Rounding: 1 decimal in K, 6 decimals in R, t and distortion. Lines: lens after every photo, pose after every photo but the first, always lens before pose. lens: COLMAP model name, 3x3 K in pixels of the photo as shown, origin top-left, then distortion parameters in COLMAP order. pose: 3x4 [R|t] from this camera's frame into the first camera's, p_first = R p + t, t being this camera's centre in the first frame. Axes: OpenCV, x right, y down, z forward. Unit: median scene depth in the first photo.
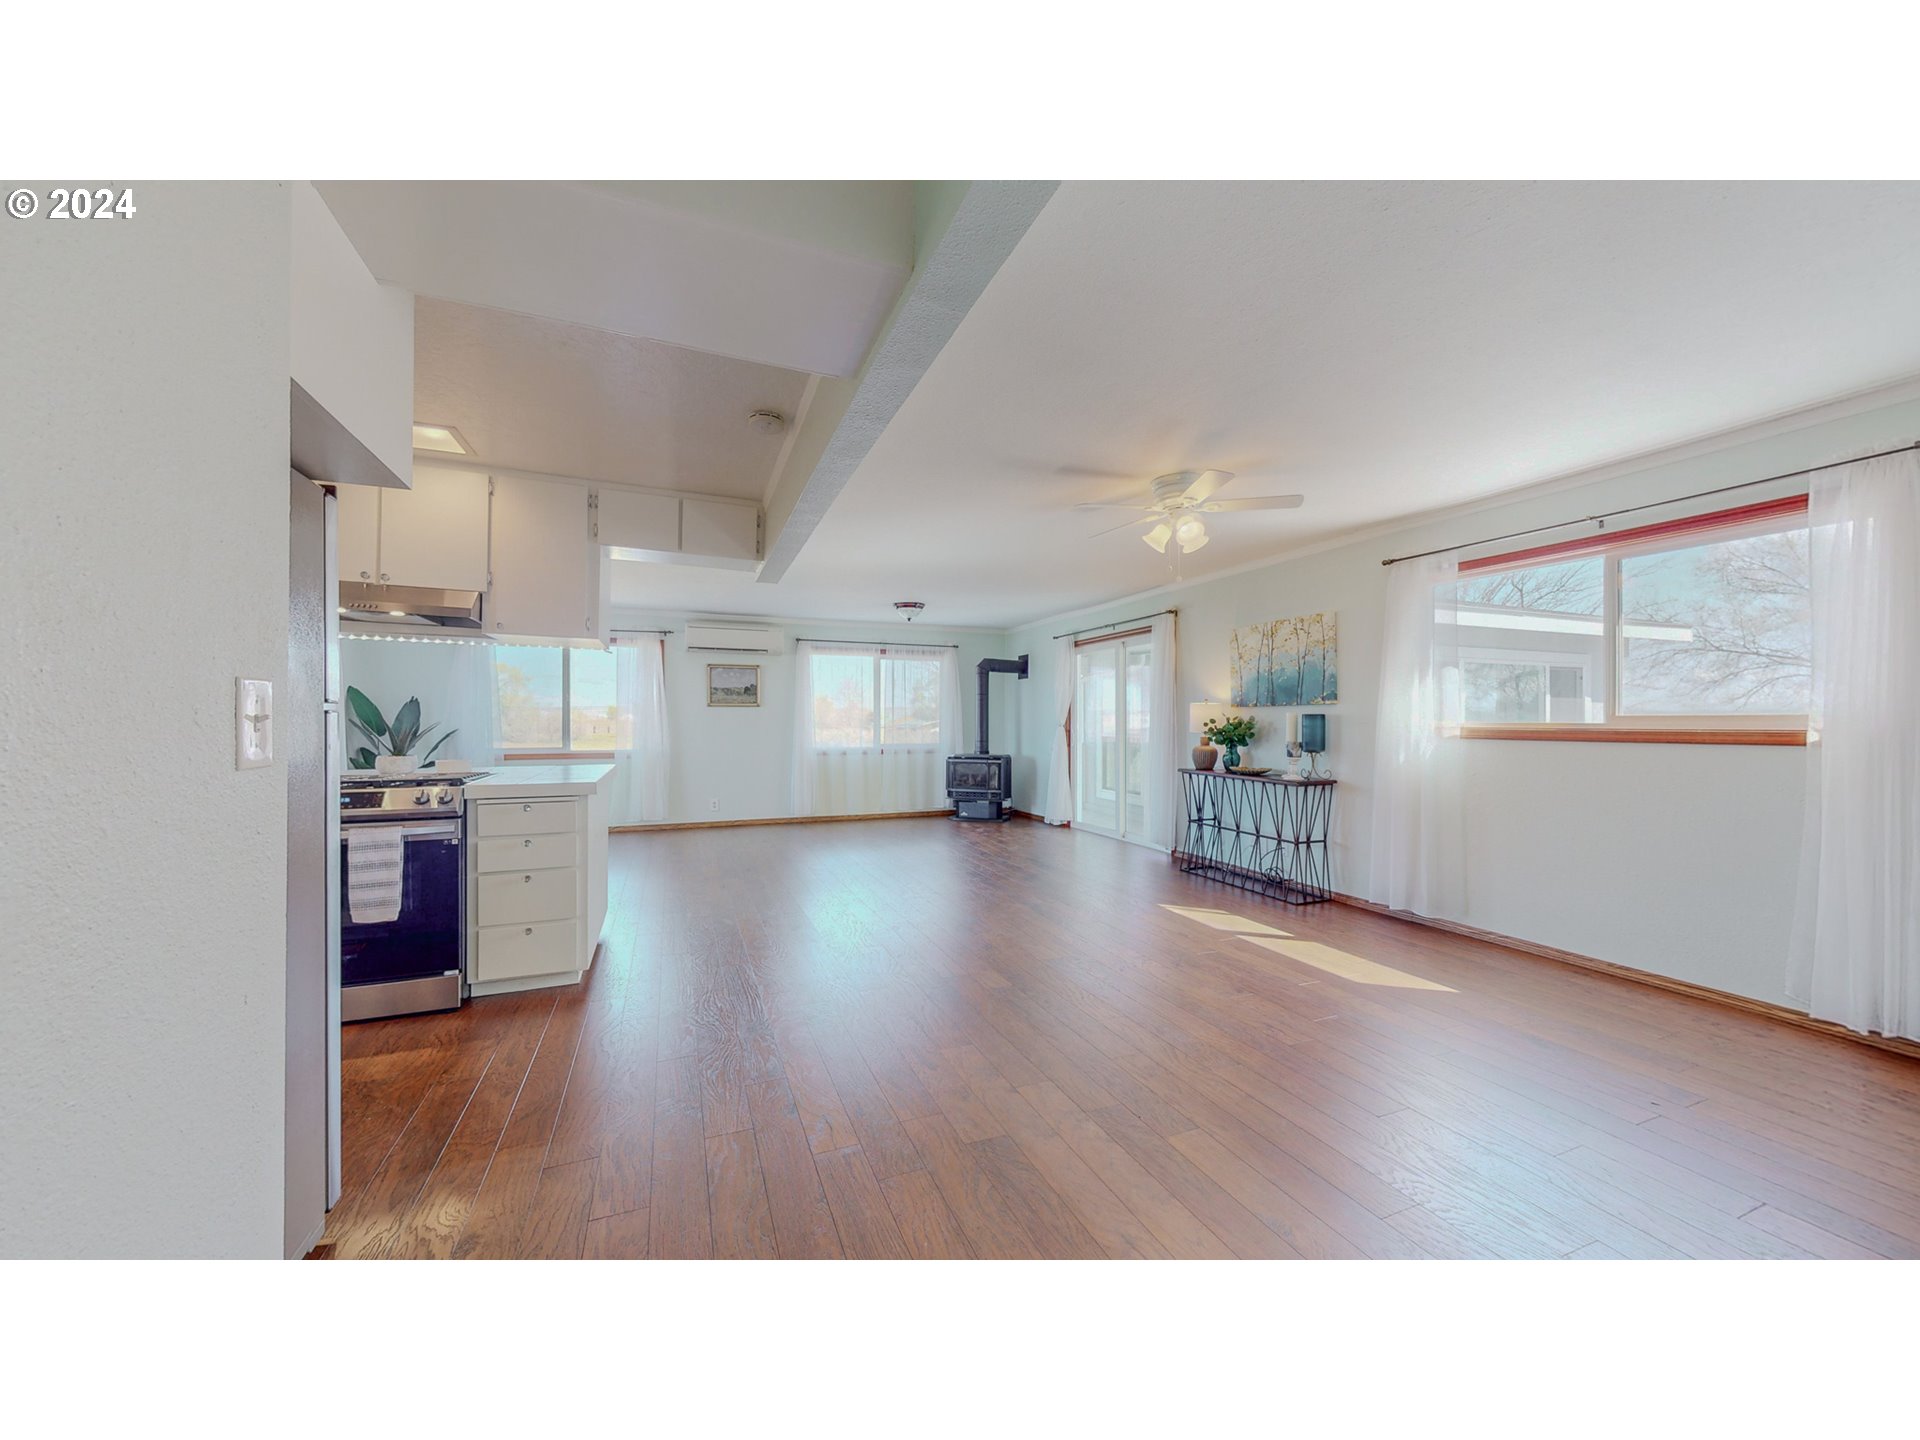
lens RADIAL K [[708.3, 0, 958.3], [0, 708.3, 727.3], [0, 0, 1]] dist [-0.000598, 0.000027]
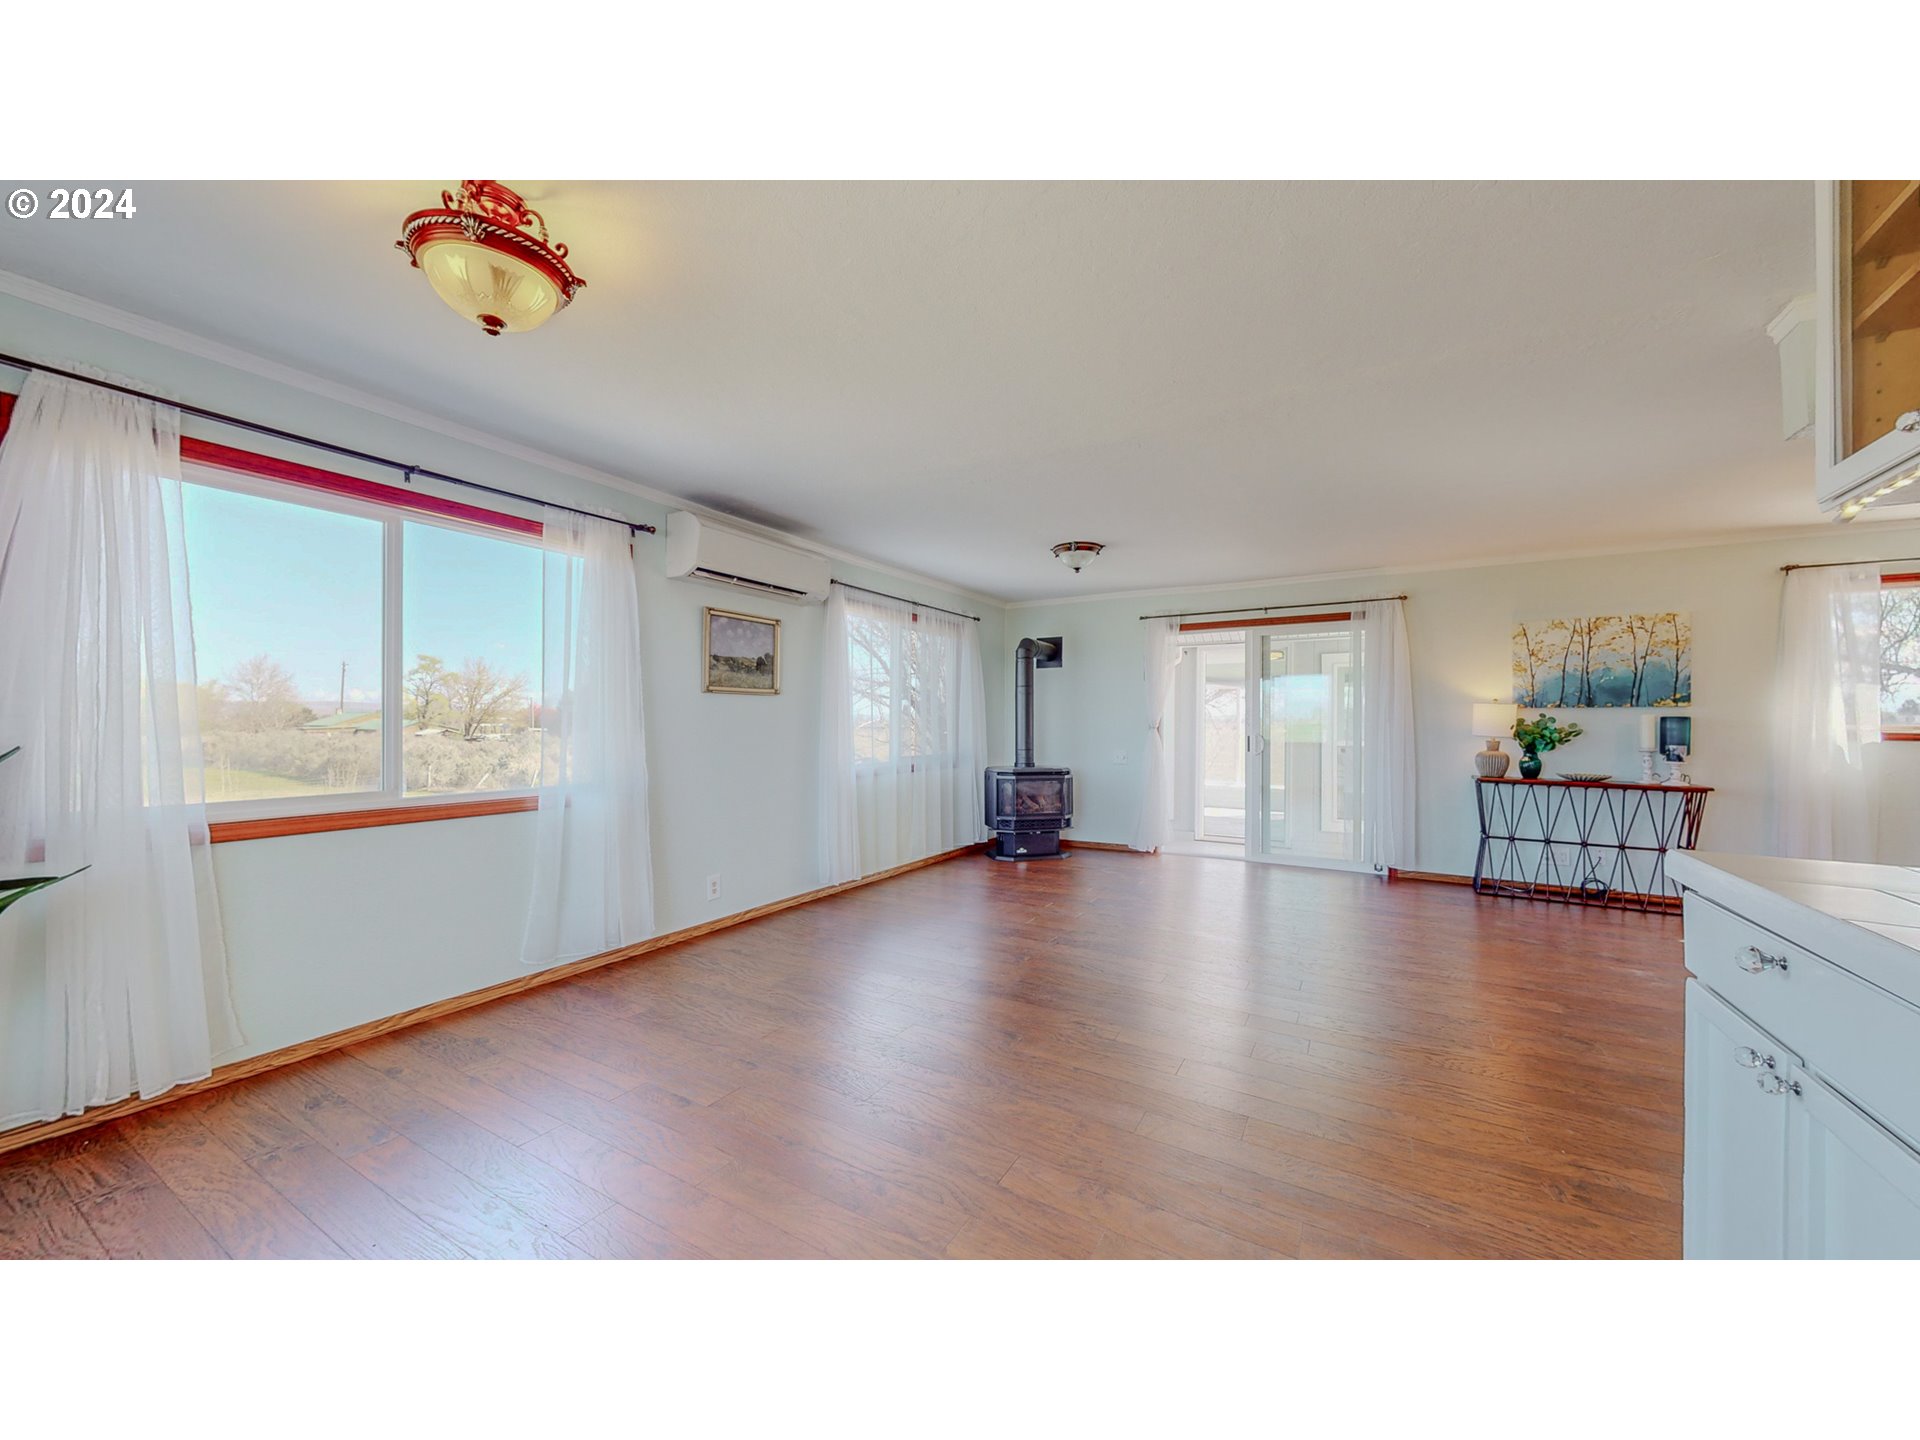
lens RADIAL K [[708.3, 0, 962.4], [0, 708.3, 715.6], [0, 0, 1]] dist [-0.000598, 0.000027]
pose [[0.795107, 0.007485, 0.606423, -0.525052], [0.003394, 0.999853, -0.016792, -0.003891], [-0.606460, 0.015410, 0.794965, 0.501055]]
